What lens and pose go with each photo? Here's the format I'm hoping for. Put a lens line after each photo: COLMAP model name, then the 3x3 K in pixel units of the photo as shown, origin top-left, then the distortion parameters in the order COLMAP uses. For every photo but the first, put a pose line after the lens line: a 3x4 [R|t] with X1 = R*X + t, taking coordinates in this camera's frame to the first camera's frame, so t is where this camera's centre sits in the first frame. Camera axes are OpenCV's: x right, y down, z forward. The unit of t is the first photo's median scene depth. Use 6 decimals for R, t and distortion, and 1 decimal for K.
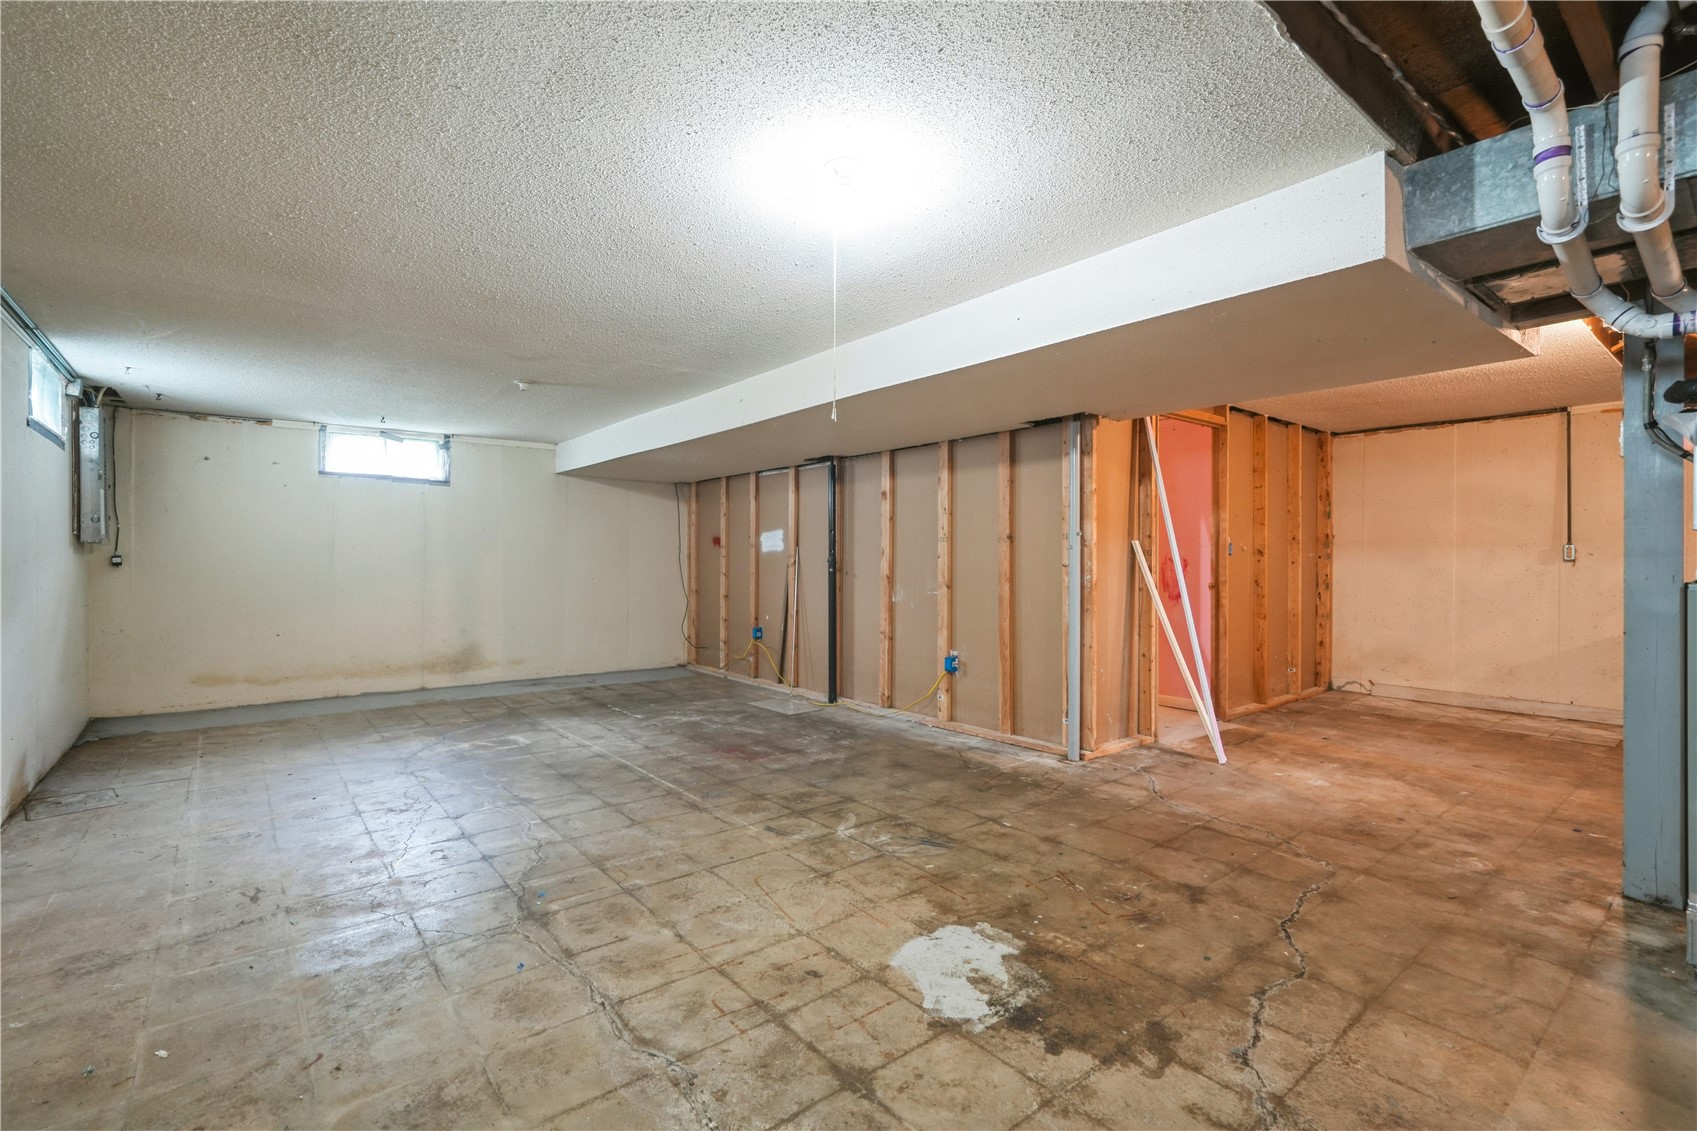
lens RADIAL K [[771.7, 0, 859.1], [0, 771.7, 565.1], [0, 0, 1]] dist [-0.009185, 0.003695]
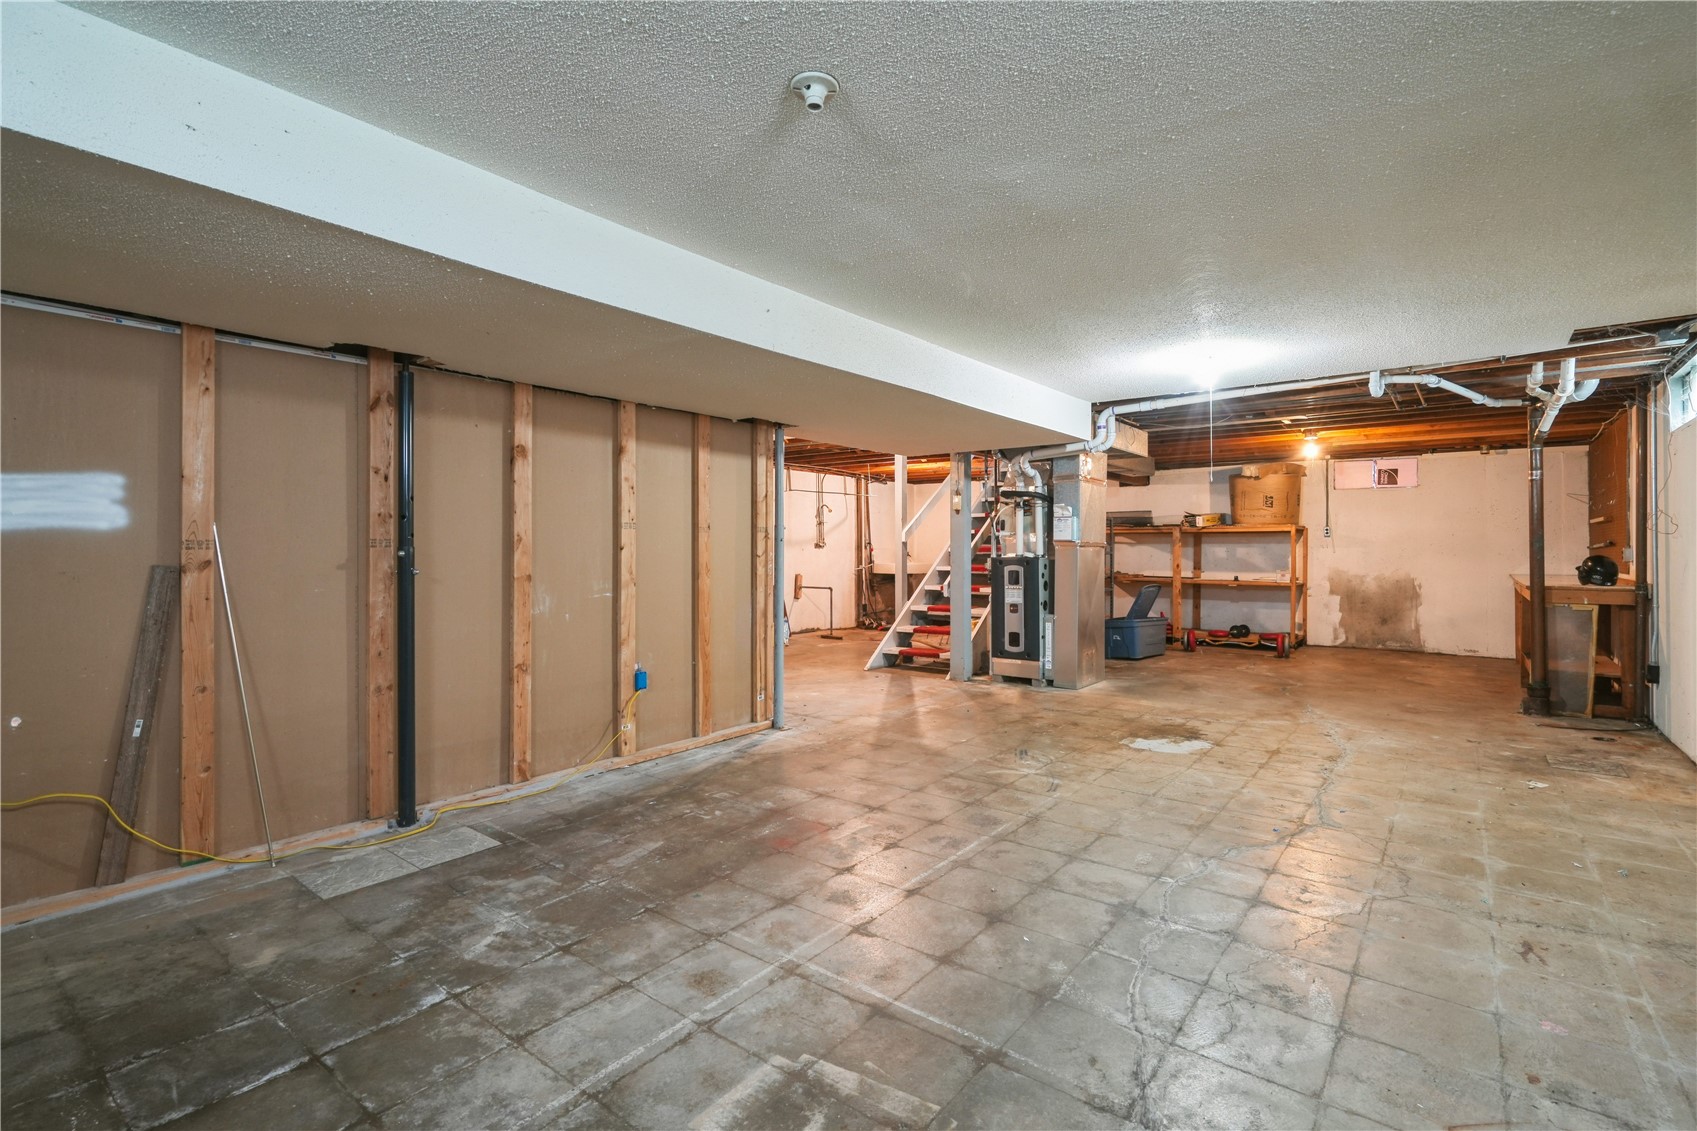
lens RADIAL K [[771.7, 0, 861.7], [0, 771.7, 553.8], [0, 0, 1]] dist [-0.009185, 0.003695]
pose [[-0.222205, -0.005668, 0.974983, -1.112954], [0.007090, 0.999947, 0.007429, -0.015557], [-0.974974, 0.008563, -0.222153, 1.462570]]
